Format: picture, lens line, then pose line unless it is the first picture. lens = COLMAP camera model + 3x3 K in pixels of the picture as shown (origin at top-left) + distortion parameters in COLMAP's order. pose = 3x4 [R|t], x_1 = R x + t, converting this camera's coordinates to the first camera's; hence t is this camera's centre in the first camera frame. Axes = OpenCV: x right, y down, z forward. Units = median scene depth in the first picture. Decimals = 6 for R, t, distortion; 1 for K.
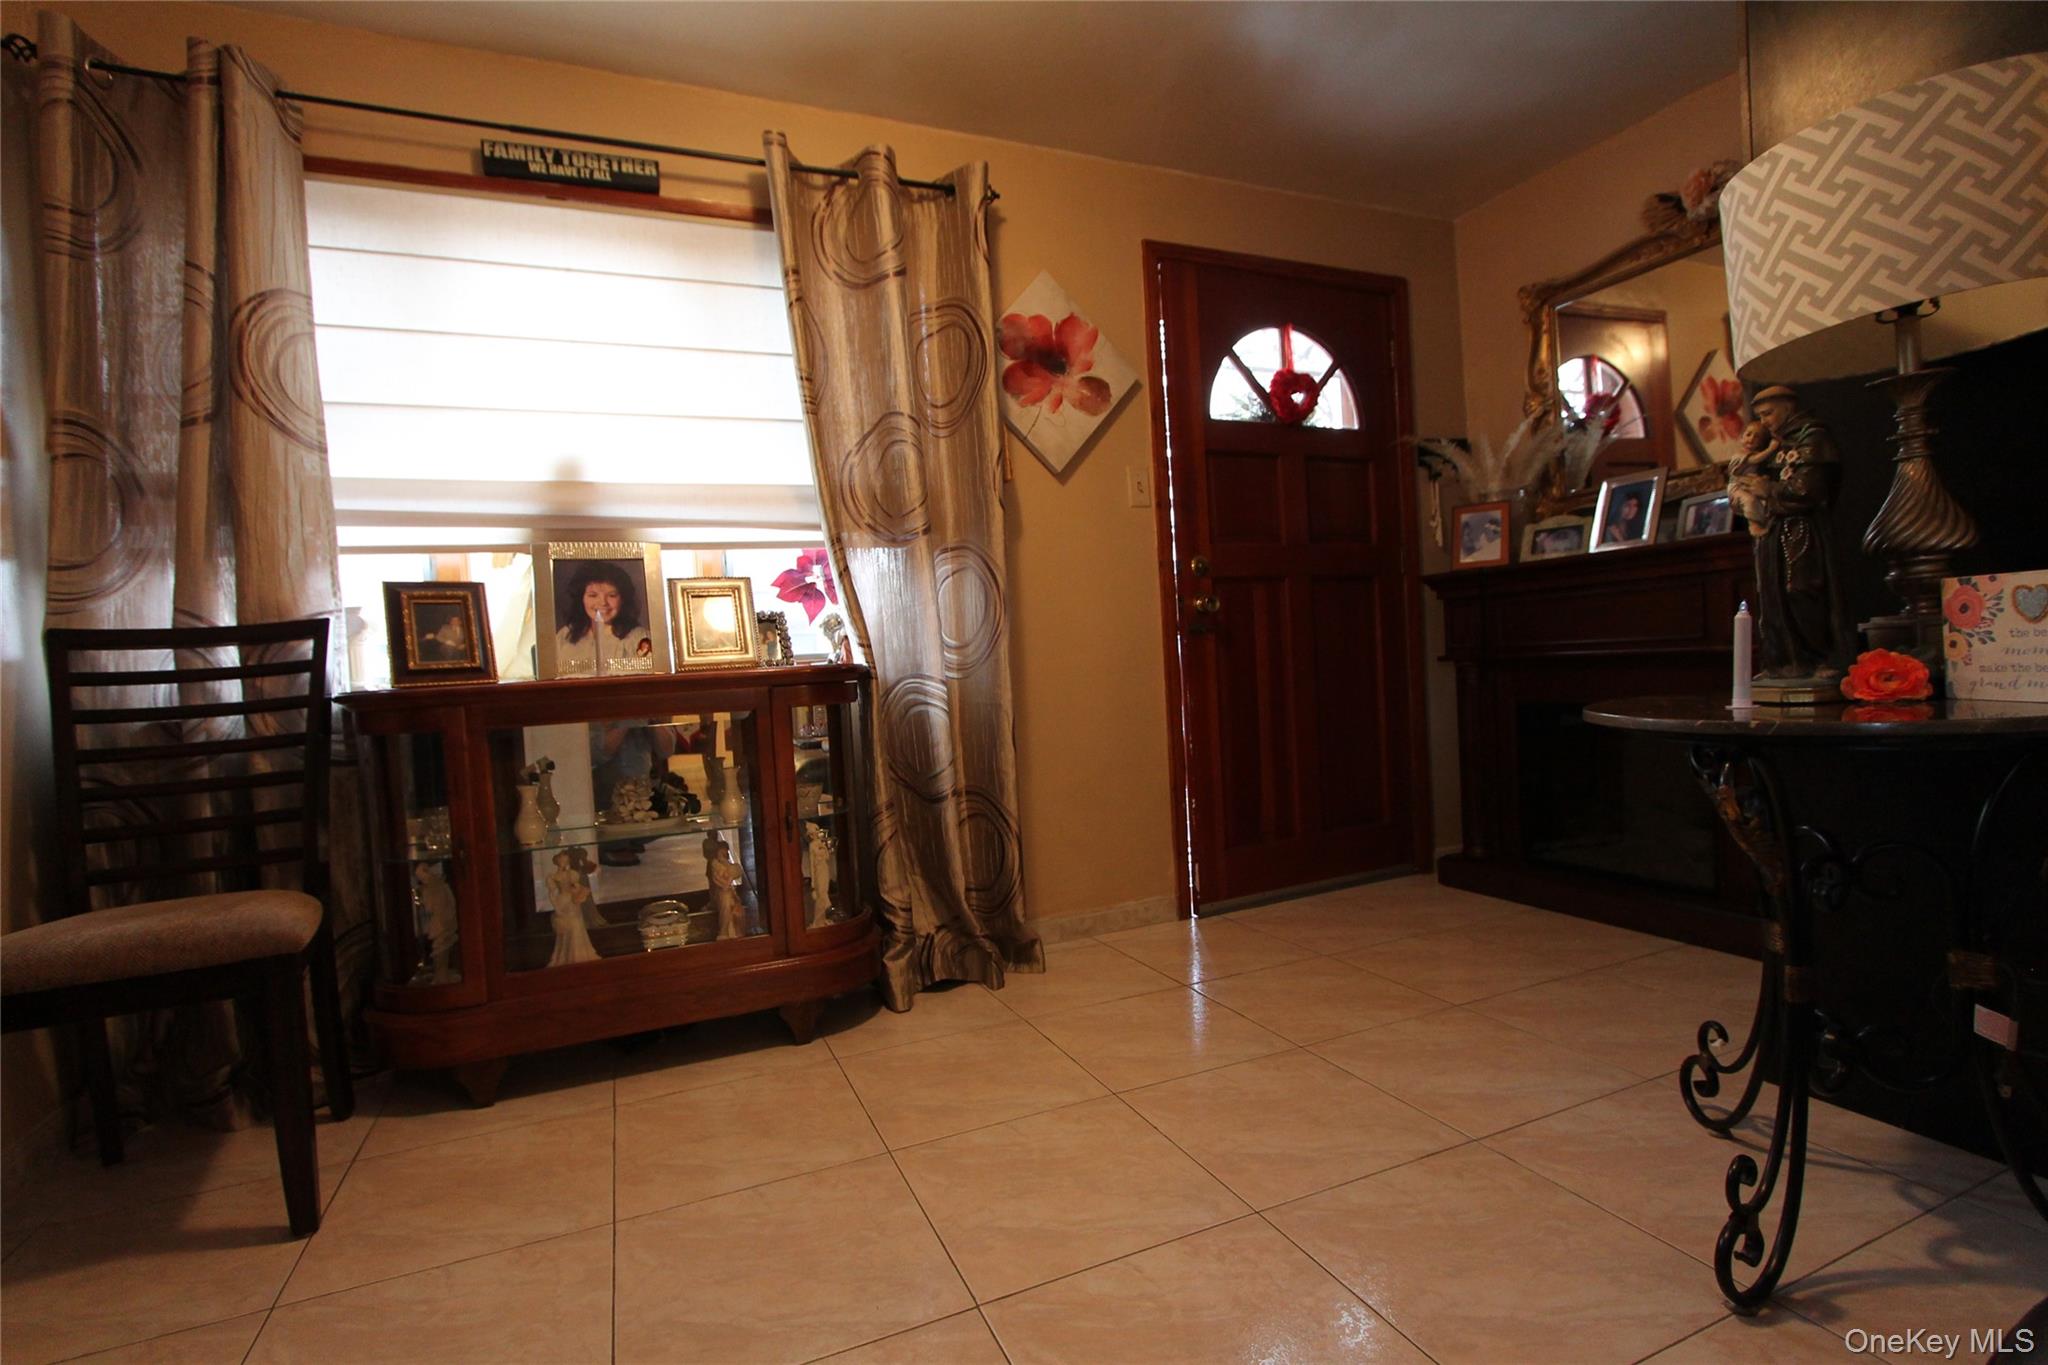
lens RADIAL K [[949.6, 0, 1017.0], [0, 949.6, 685.4], [0, 0, 1]] dist [-0.013019, -0.000007]
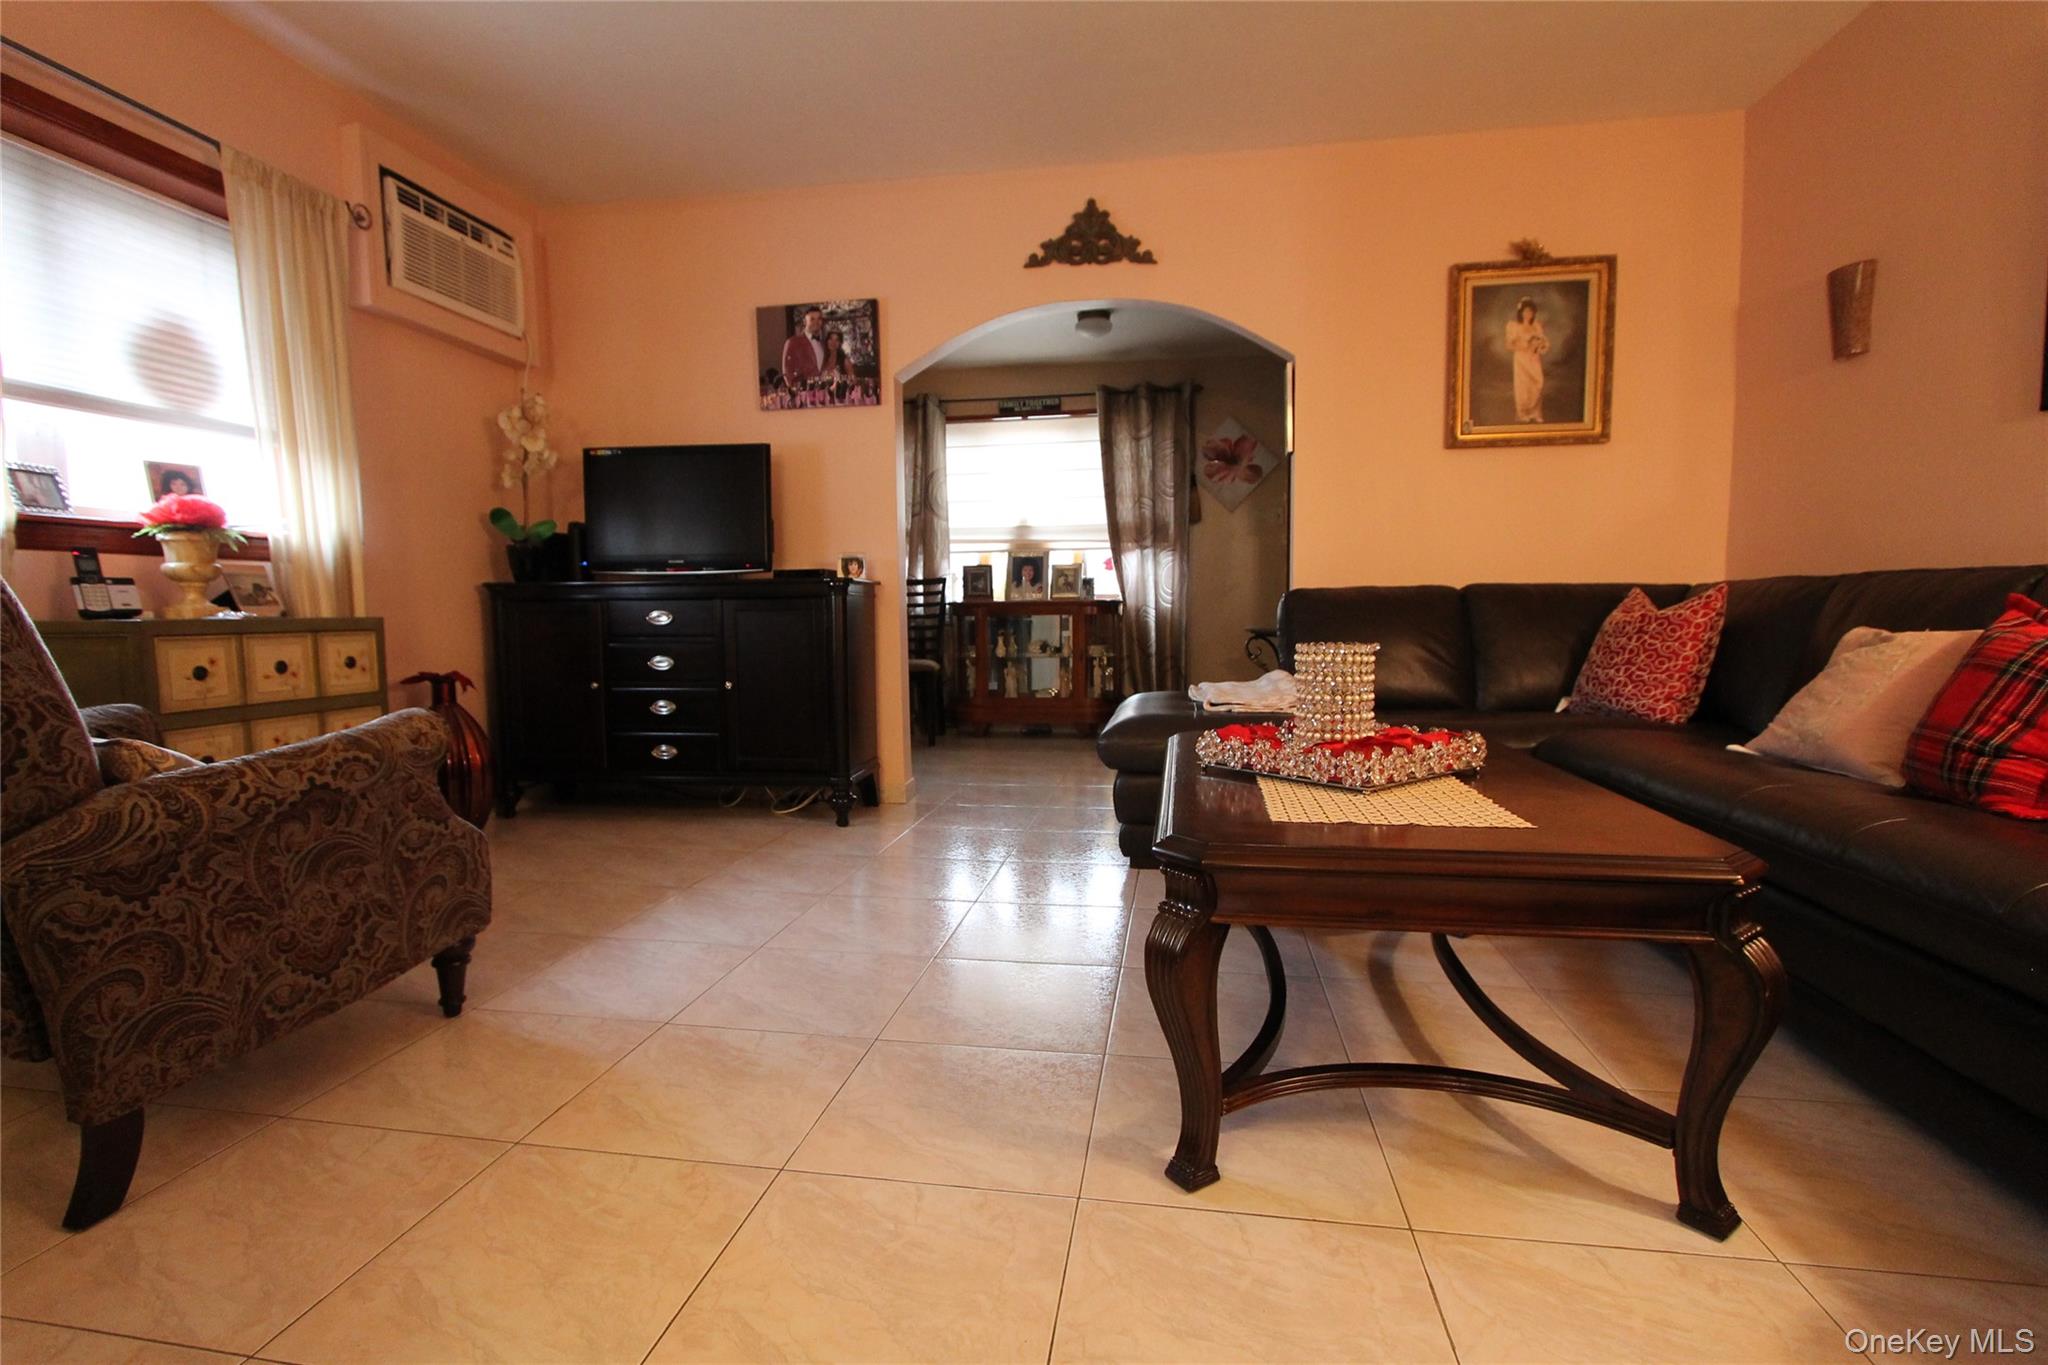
lens RADIAL K [[949.6, 0, 1026.7], [0, 949.6, 689.7], [0, 0, 1]] dist [-0.013019, -0.000007]
pose [[0.839532, 0.097272, -0.534531, 1.100167], [-0.050616, 0.993567, 0.101308, -0.032517], [0.540947, -0.057996, 0.839055, -1.377425]]
